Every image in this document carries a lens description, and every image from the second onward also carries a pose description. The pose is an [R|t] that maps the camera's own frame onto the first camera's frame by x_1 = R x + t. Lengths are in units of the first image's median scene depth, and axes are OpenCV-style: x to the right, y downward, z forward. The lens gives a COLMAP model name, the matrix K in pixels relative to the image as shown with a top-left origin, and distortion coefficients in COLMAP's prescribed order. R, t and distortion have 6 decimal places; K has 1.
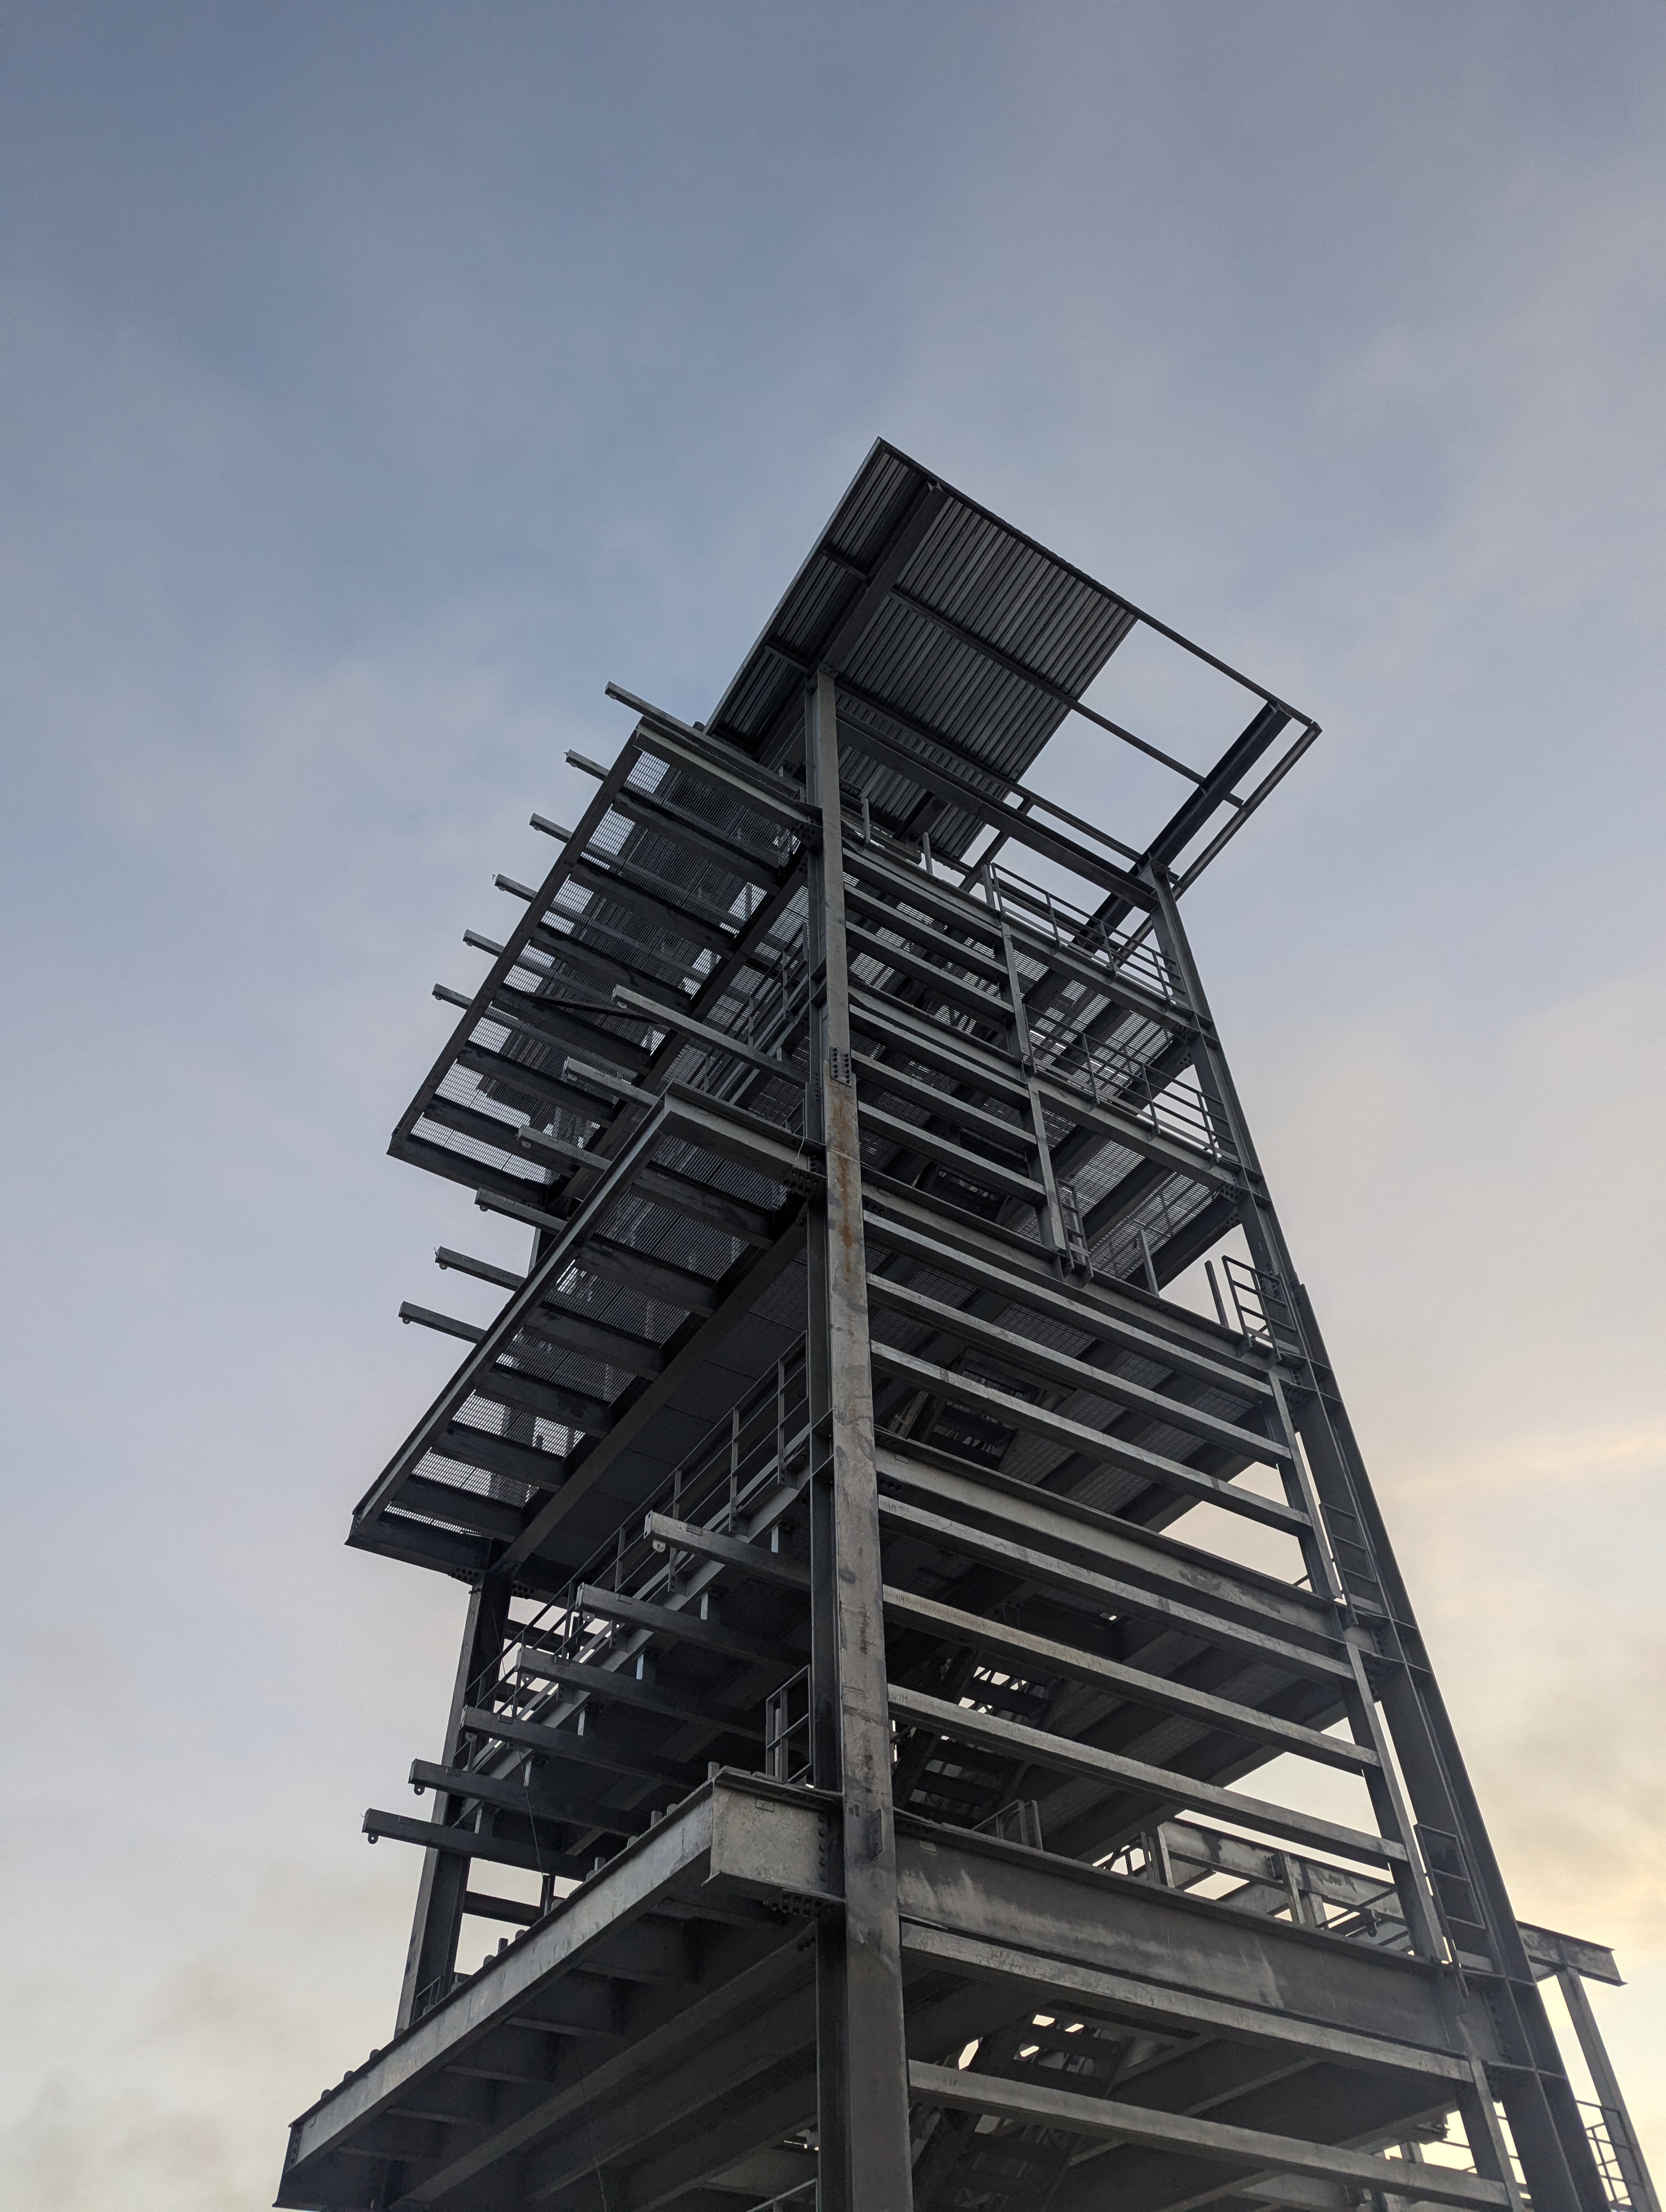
lens RADIAL K [[1555.6, 0, 831.4], [0, 1555.6, 1107.5], [0, 0, 1]] dist [0.069648, -0.061596]
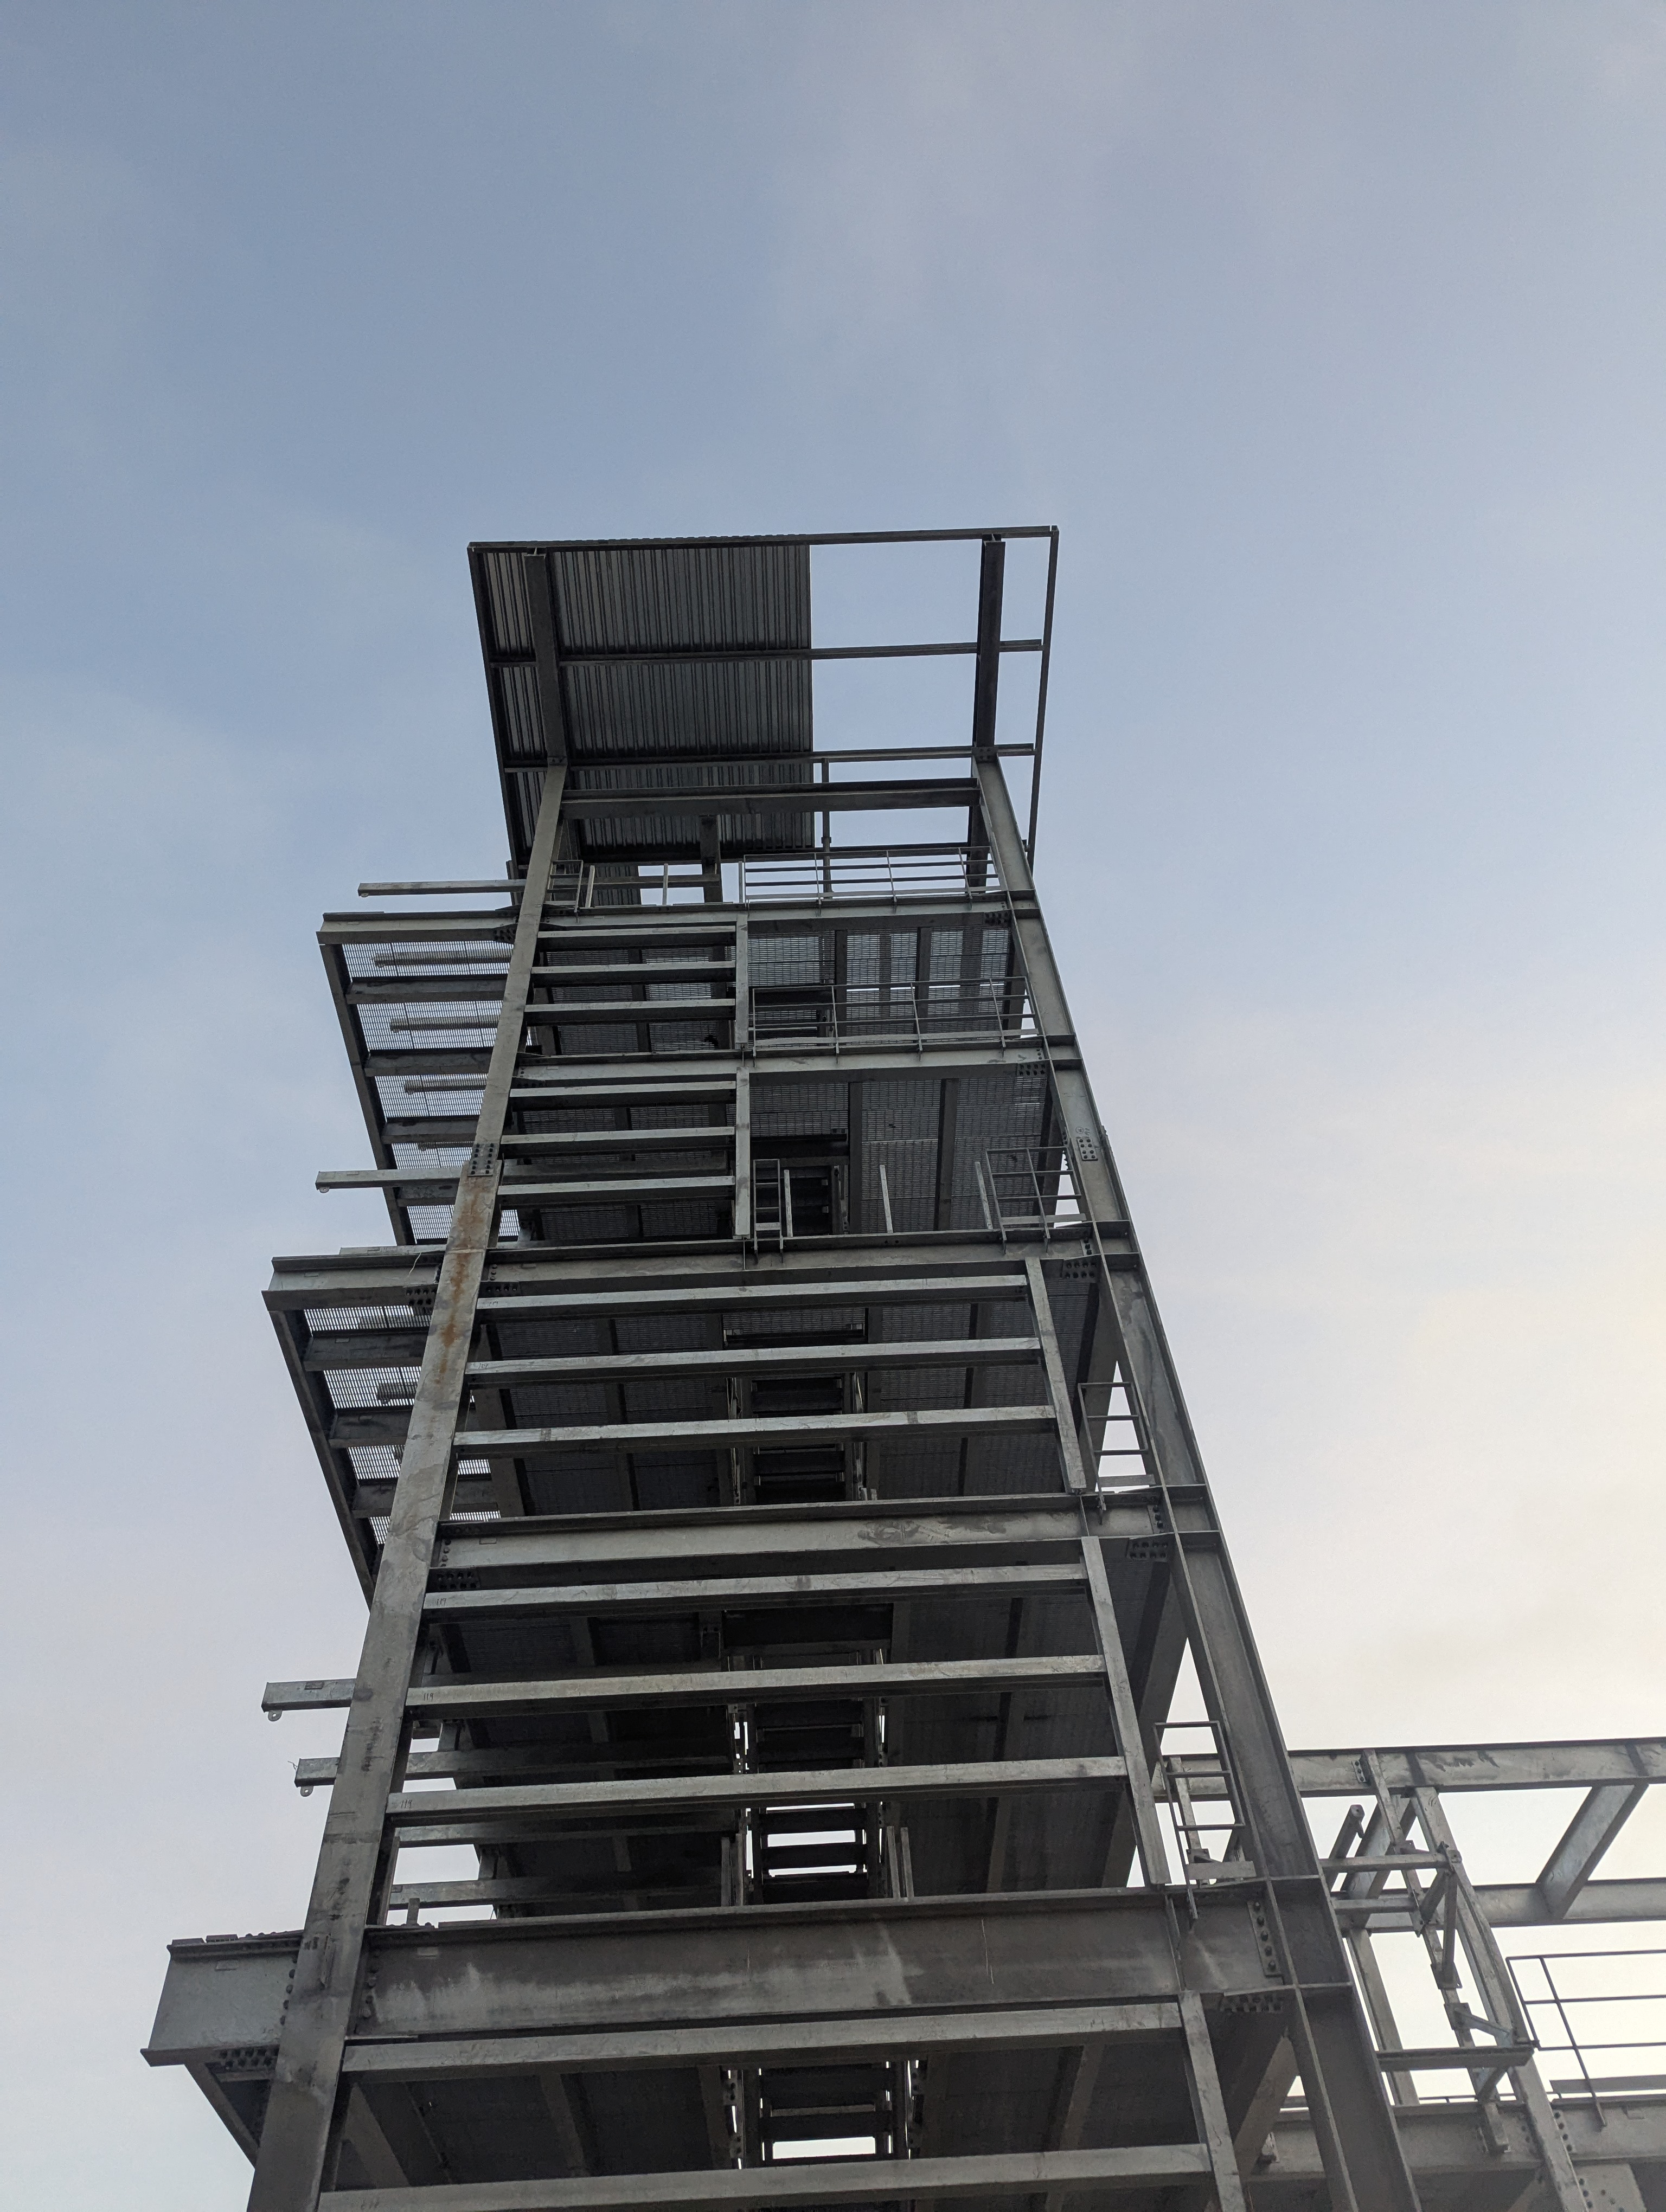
lens RADIAL K [[1555.6, 0, 826.6], [0, 1555.6, 1107.2], [0, 0, 1]] dist [0.069648, -0.061596]
pose [[0.837483, -0.433334, -0.332932, 0.706205], [0.425013, 0.899466, -0.101608, 0.181233], [0.343491, -0.056405, 0.937460, 0.181721]]
